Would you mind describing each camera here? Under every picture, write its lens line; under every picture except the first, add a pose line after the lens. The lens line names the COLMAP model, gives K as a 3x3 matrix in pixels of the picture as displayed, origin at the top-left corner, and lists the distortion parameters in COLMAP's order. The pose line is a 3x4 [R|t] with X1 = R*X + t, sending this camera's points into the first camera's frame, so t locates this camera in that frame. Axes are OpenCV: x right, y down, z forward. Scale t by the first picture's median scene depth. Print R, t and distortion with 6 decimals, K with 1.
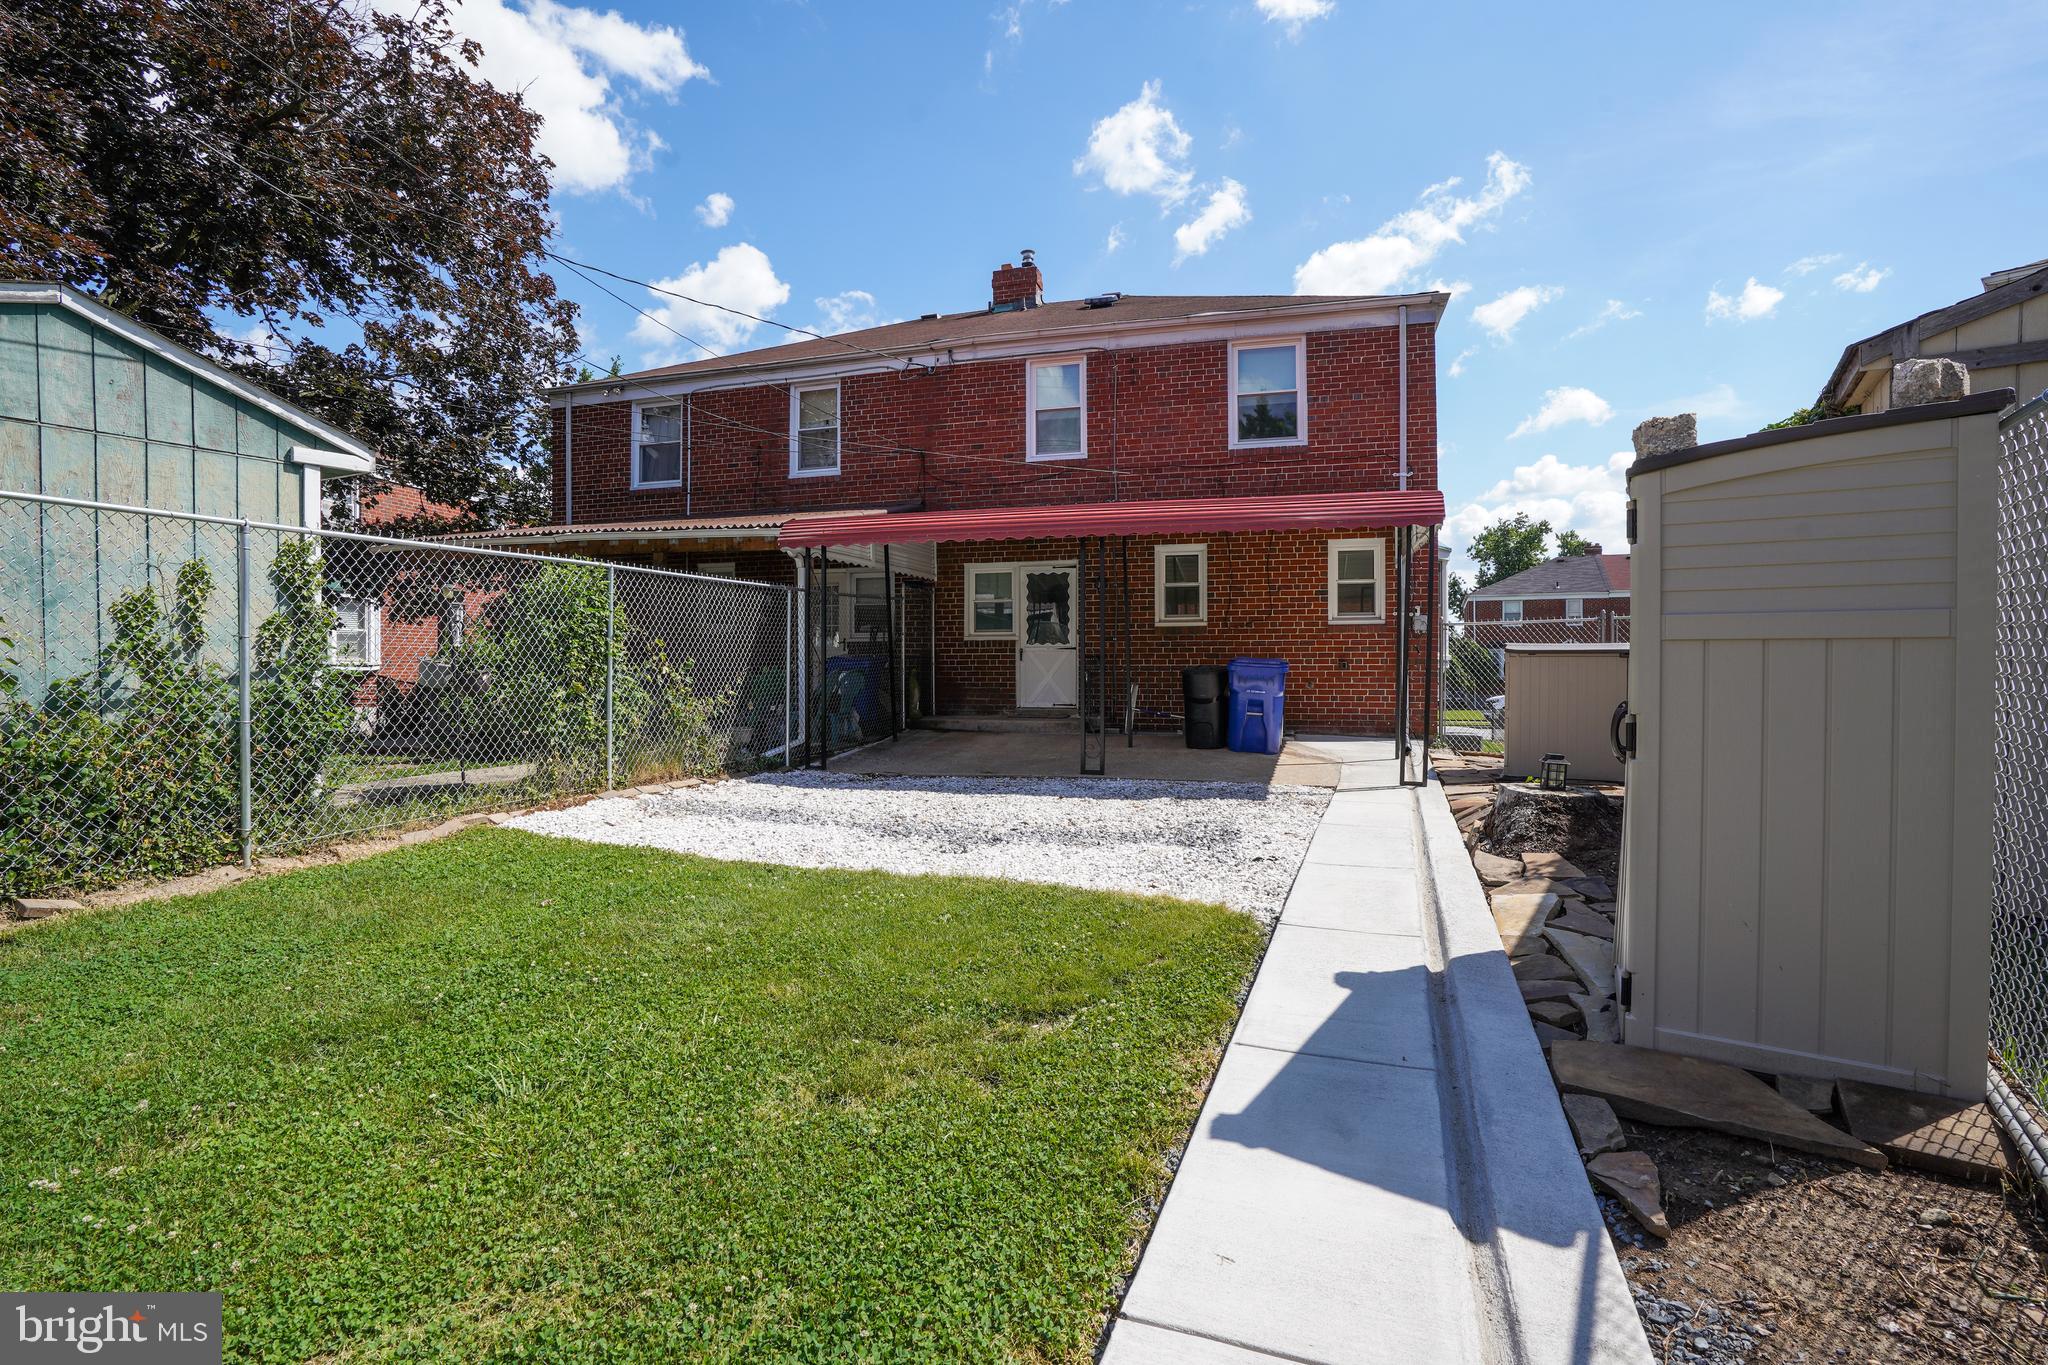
lens RADIAL K [[943.8, 0, 1018.0], [0, 943.8, 683.7], [0, 0, 1]] dist [-0.063055, 0.022425]
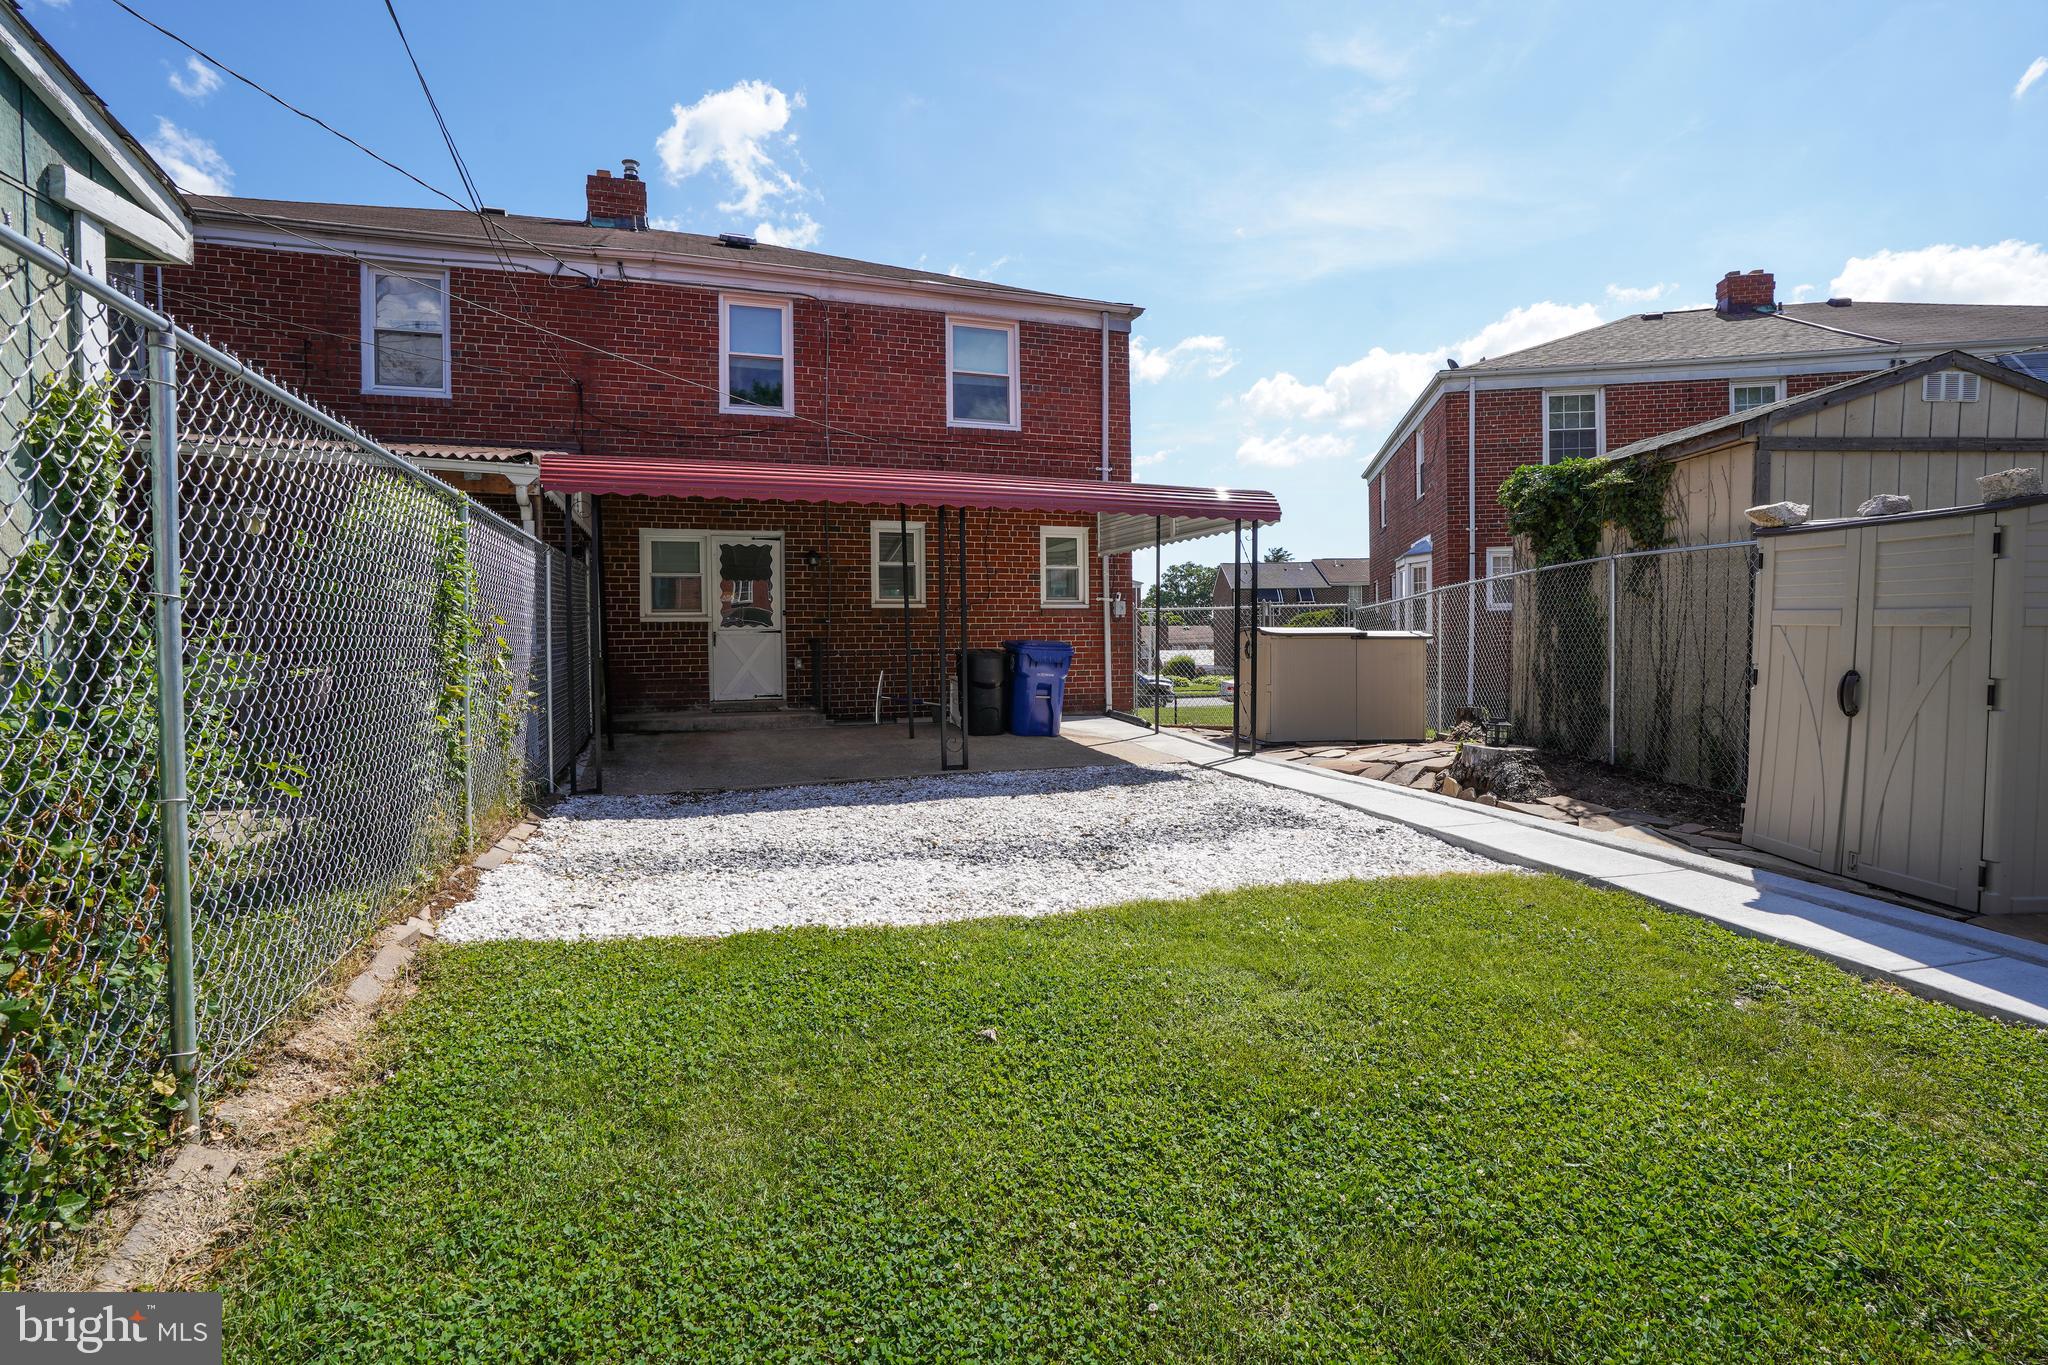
lens RADIAL K [[943.8, 0, 1027.3], [0, 943.8, 676.4], [0, 0, 1]] dist [-0.063055, 0.022425]
pose [[0.814310, -0.027229, 0.579791, -0.272573], [0.020932, 0.999627, 0.017547, -0.006165], [-0.580052, -0.002152, 0.814576, 0.155095]]
